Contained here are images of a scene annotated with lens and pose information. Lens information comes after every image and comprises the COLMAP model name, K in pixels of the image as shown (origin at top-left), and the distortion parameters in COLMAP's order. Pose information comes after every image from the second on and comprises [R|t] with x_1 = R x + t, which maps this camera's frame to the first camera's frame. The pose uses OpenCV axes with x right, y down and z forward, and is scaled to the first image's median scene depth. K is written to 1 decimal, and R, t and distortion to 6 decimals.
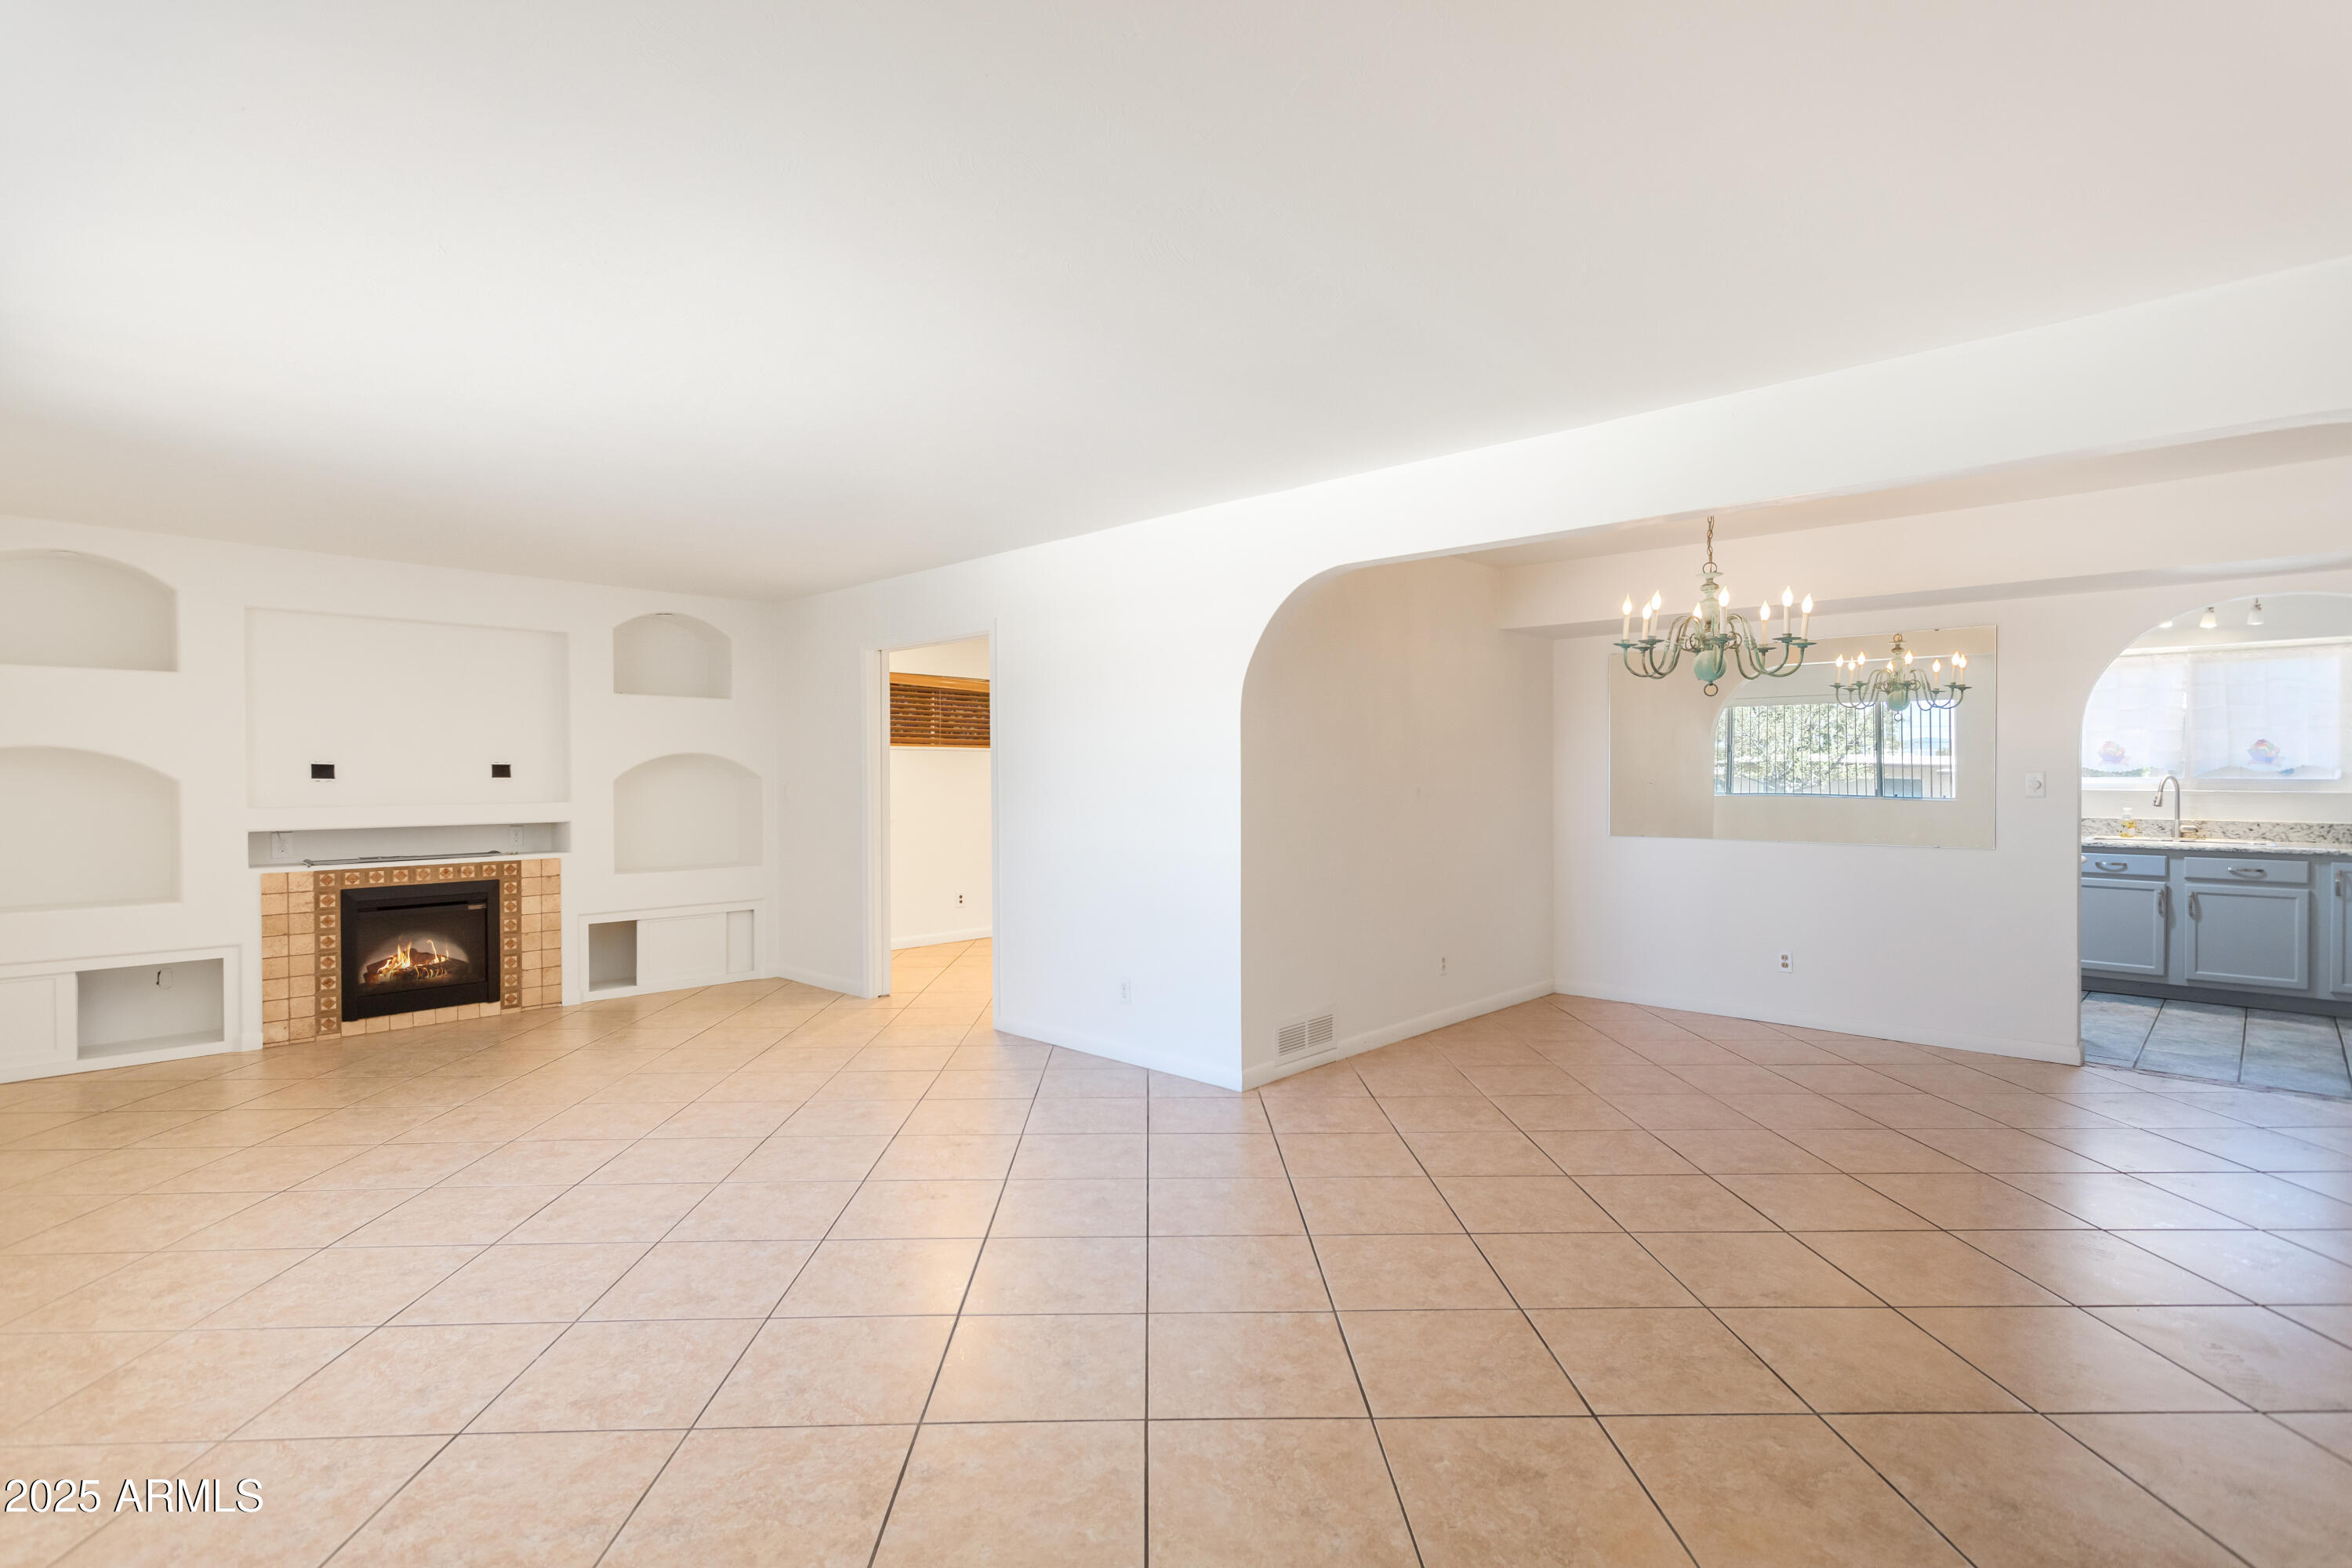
lens RADIAL K [[1130.9, 0, 1165.7], [0, 1130.9, 793.6], [0, 0, 1]] dist [0.002976, 0.001192]
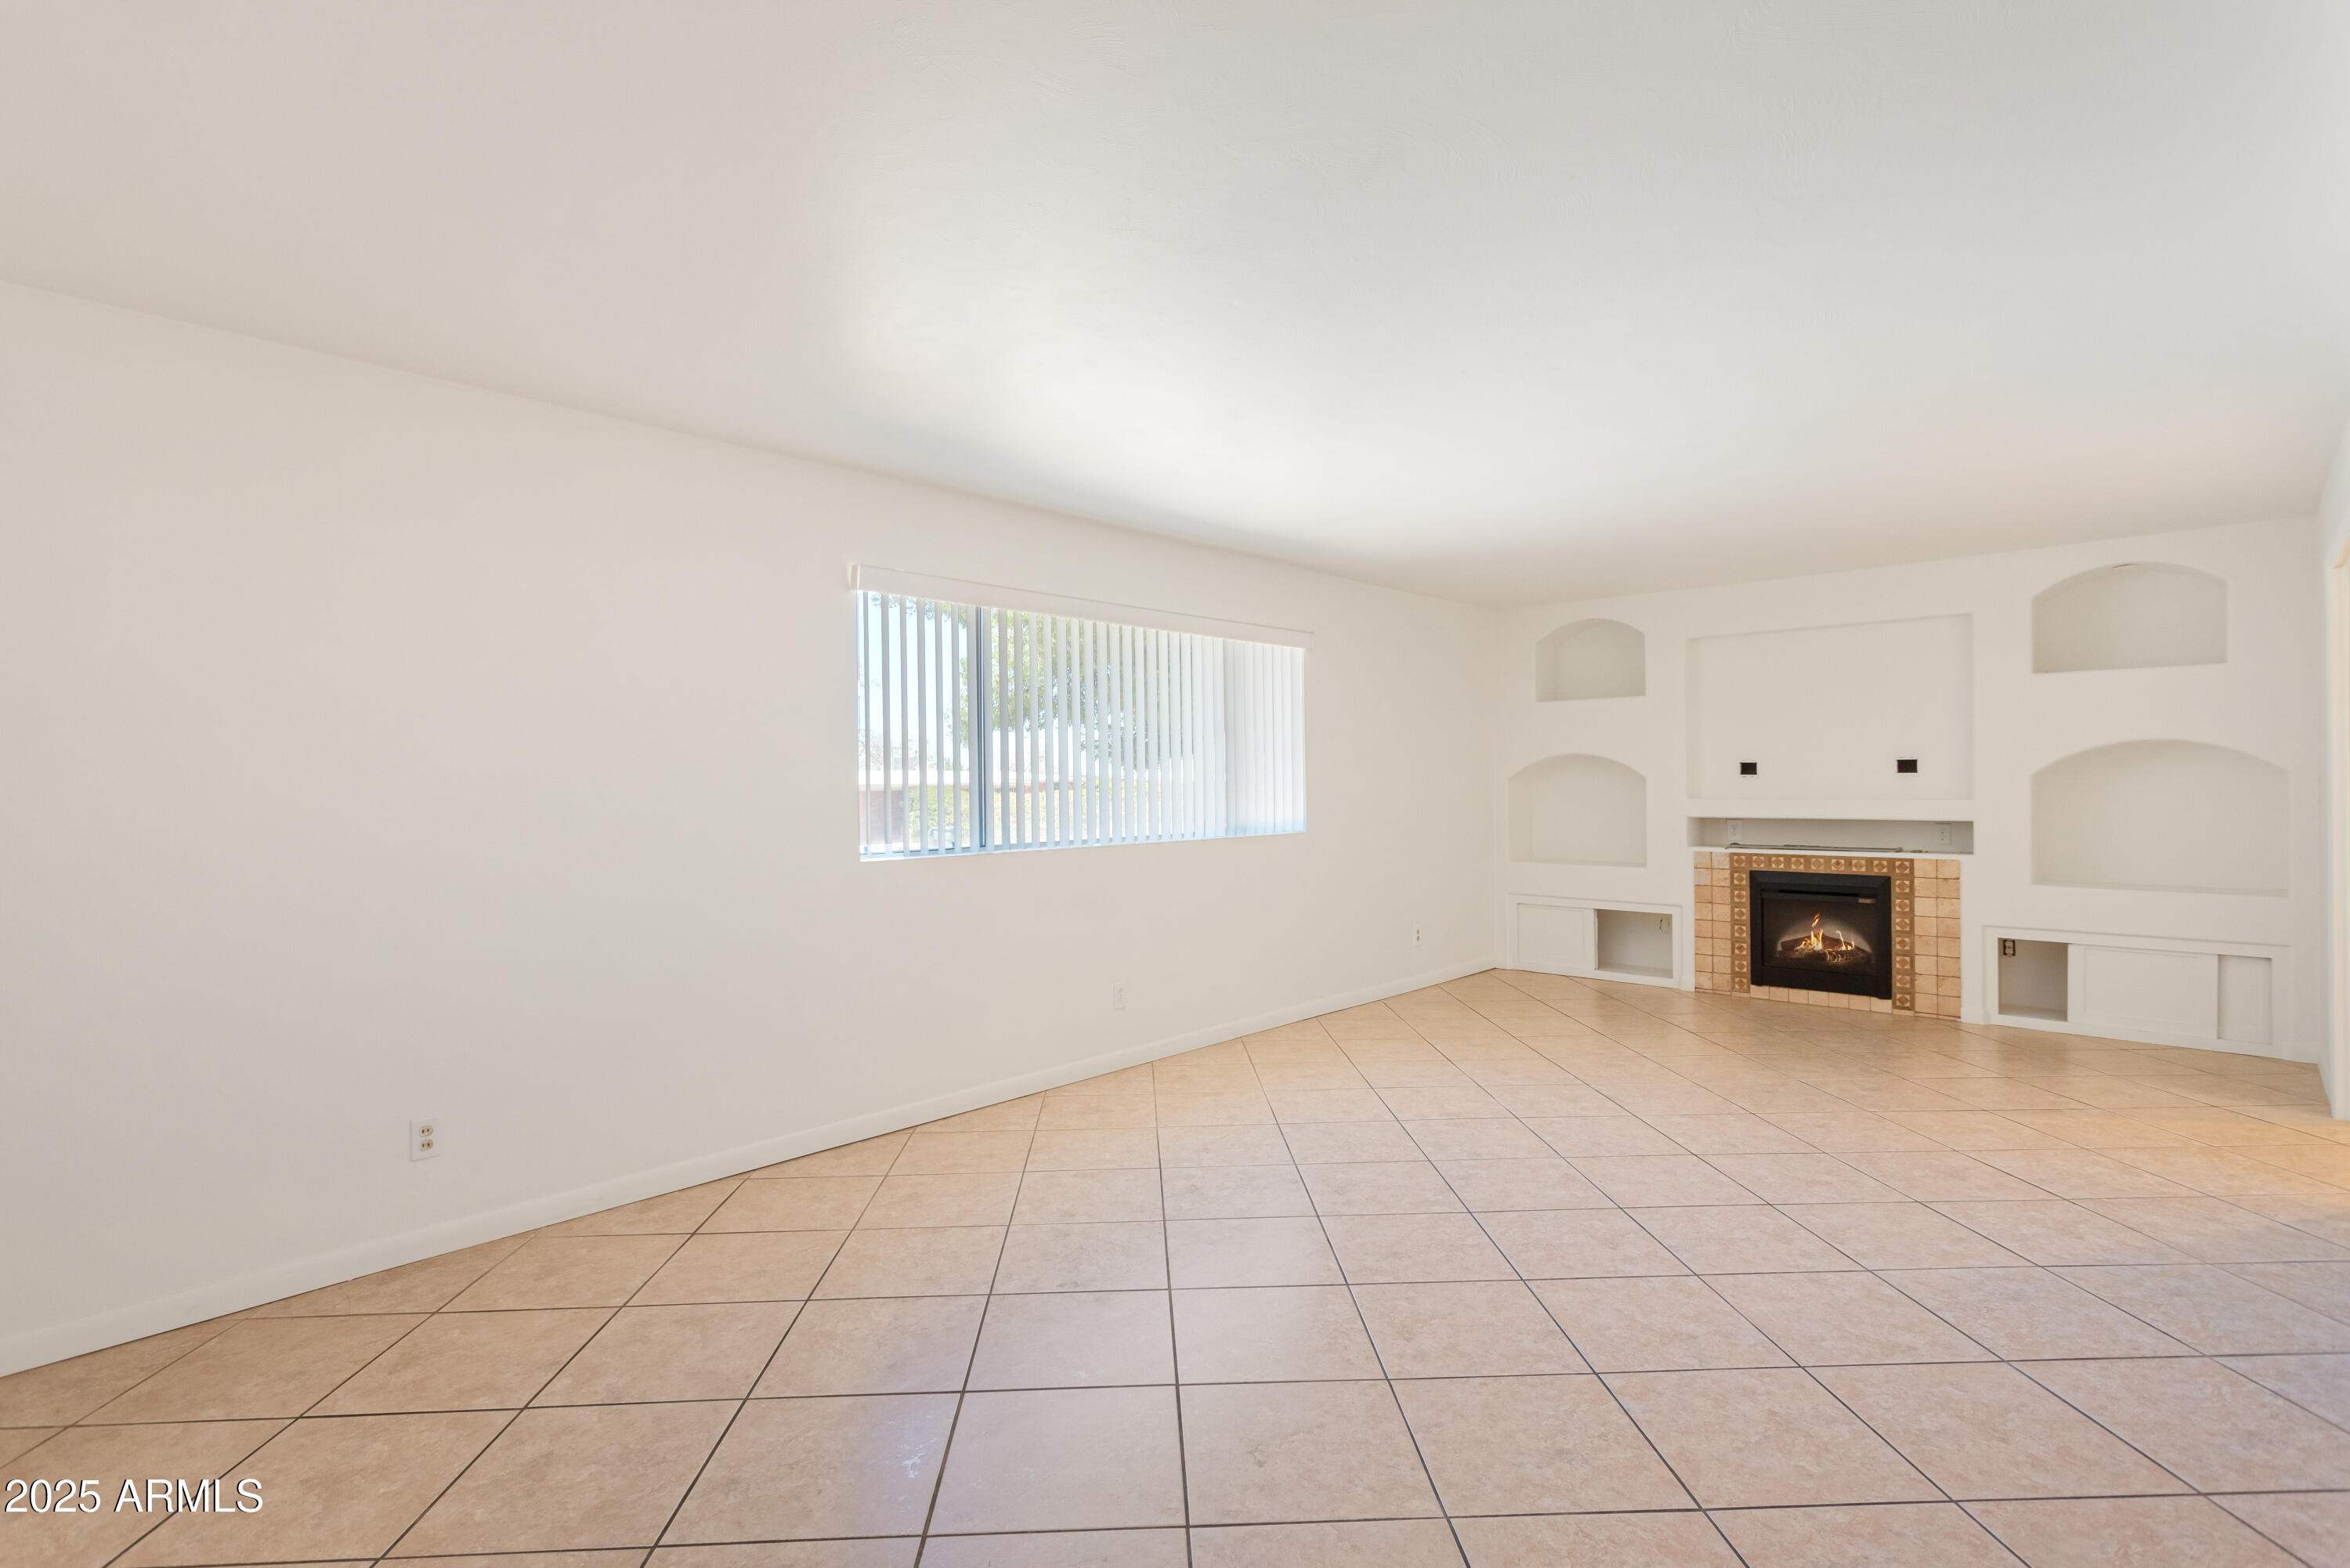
lens RADIAL K [[1123.5, 0, 1175.0], [0, 1123.5, 784.0], [0, 0, 1]] dist [-0.002211, -0.000435]
pose [[0.022717, 0.007389, -0.999715, 0.390990], [-0.008300, 0.999940, 0.007202, -0.006928], [0.999707, 0.008134, 0.022777, 0.367075]]
